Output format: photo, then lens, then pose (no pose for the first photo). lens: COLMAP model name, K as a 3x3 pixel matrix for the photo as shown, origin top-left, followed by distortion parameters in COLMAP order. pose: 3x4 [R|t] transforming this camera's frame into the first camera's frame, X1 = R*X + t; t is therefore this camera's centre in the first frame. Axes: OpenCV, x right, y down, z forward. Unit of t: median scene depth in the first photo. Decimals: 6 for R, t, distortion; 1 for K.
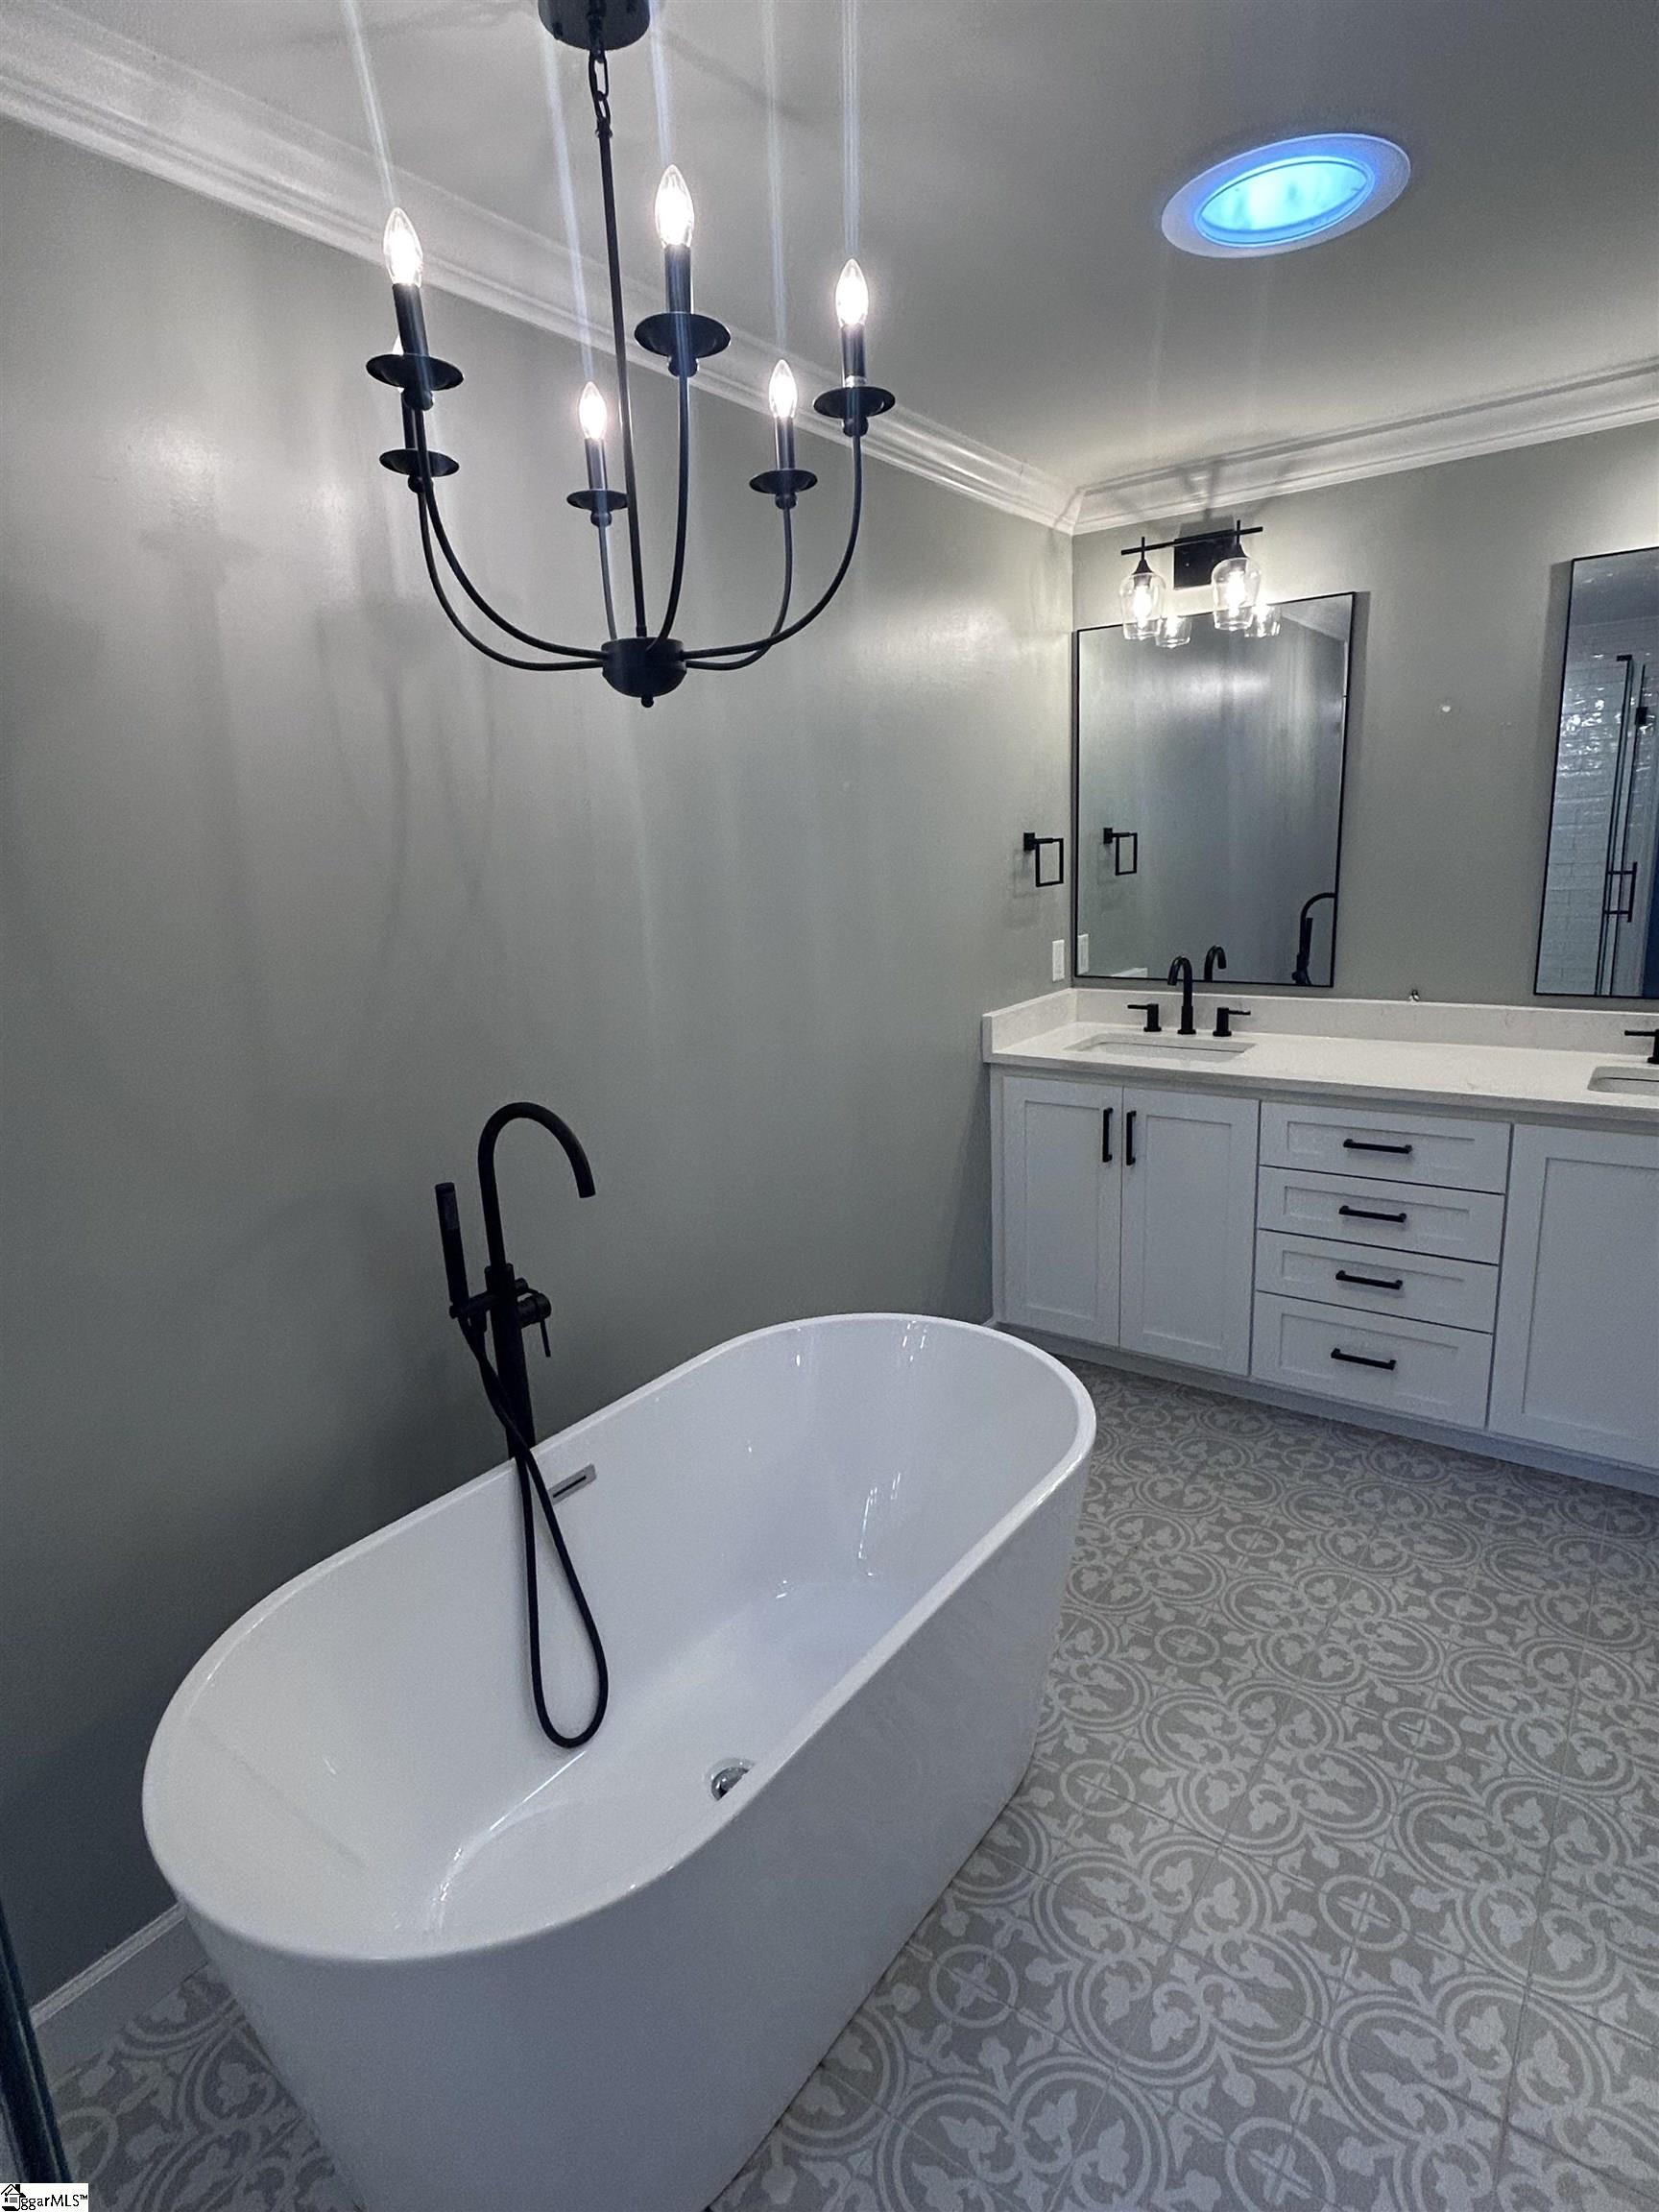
lens RADIAL K [[1176.0, 0, 830.0], [0, 1176.0, 1098.9], [0, 0, 1]] dist [-0.001117, -0.003026]
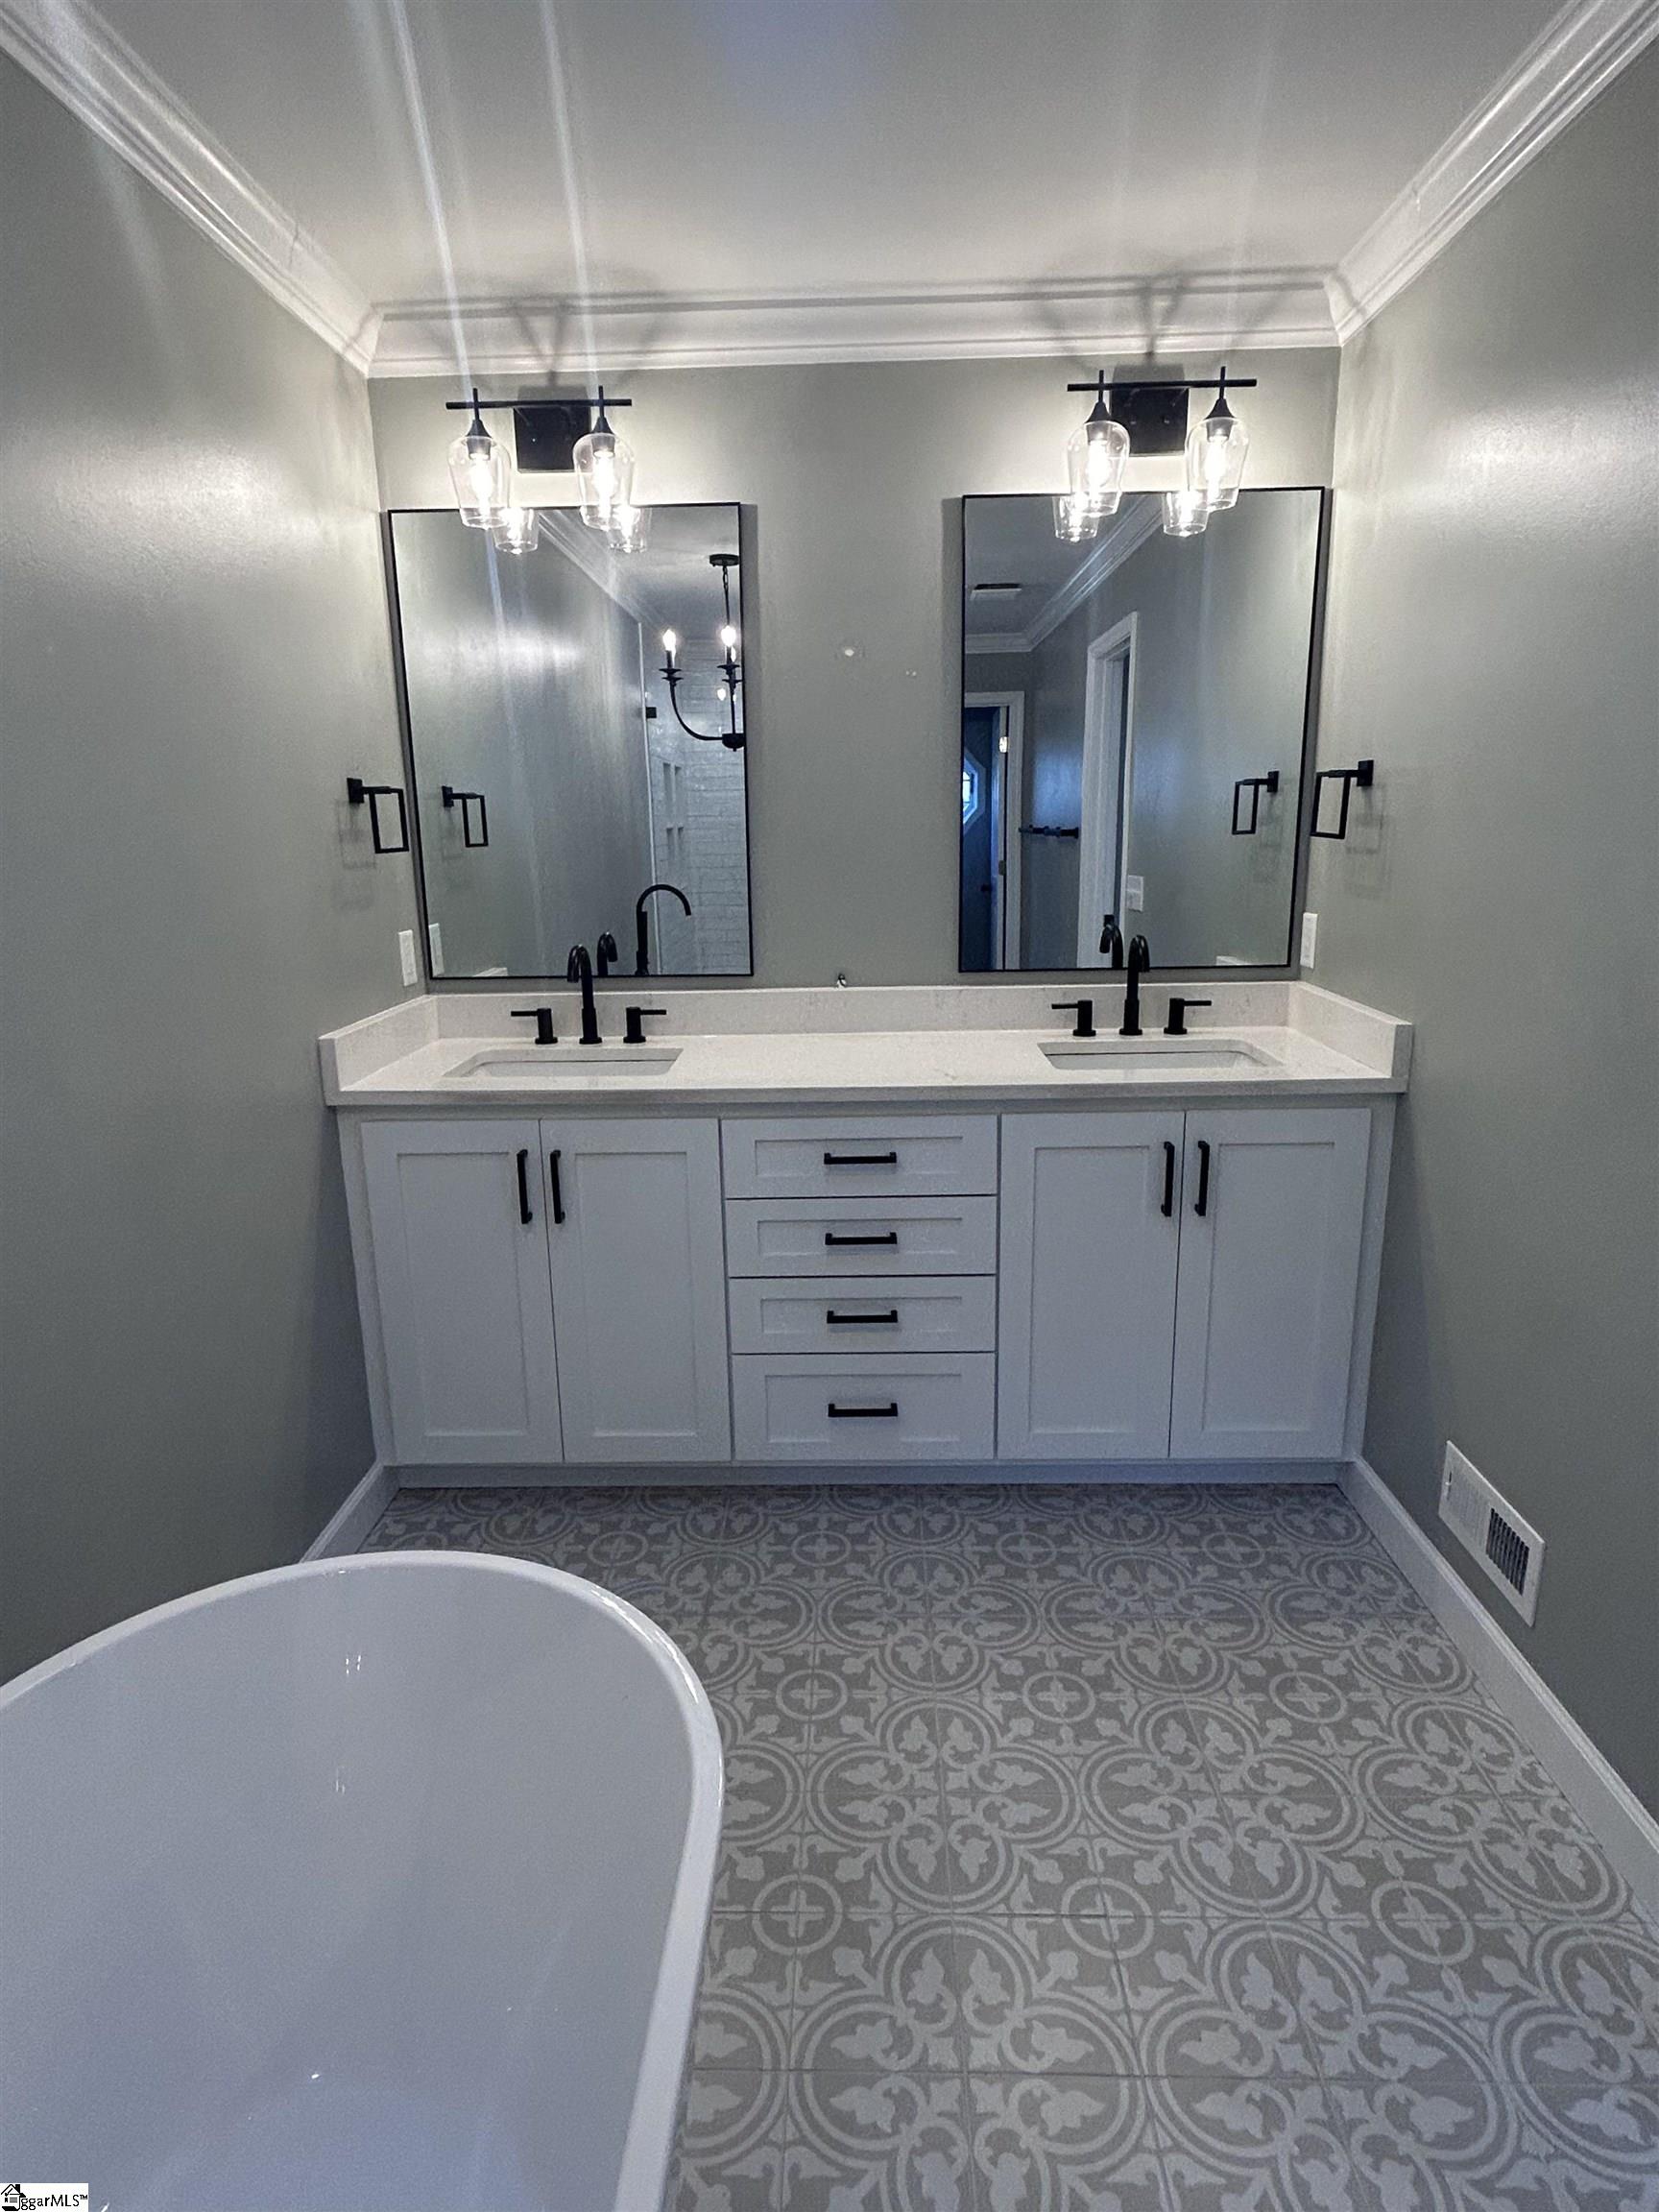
lens RADIAL K [[1176.0, 0, 830.0], [0, 1176.0, 1098.9], [0, 0, 1]] dist [-0.001117, -0.003026]
pose [[0.819688, -0.100298, 0.563961, -0.016753], [0.108318, 0.993928, 0.019331, -0.017715], [-0.562475, 0.045242, 0.825575, 0.283995]]
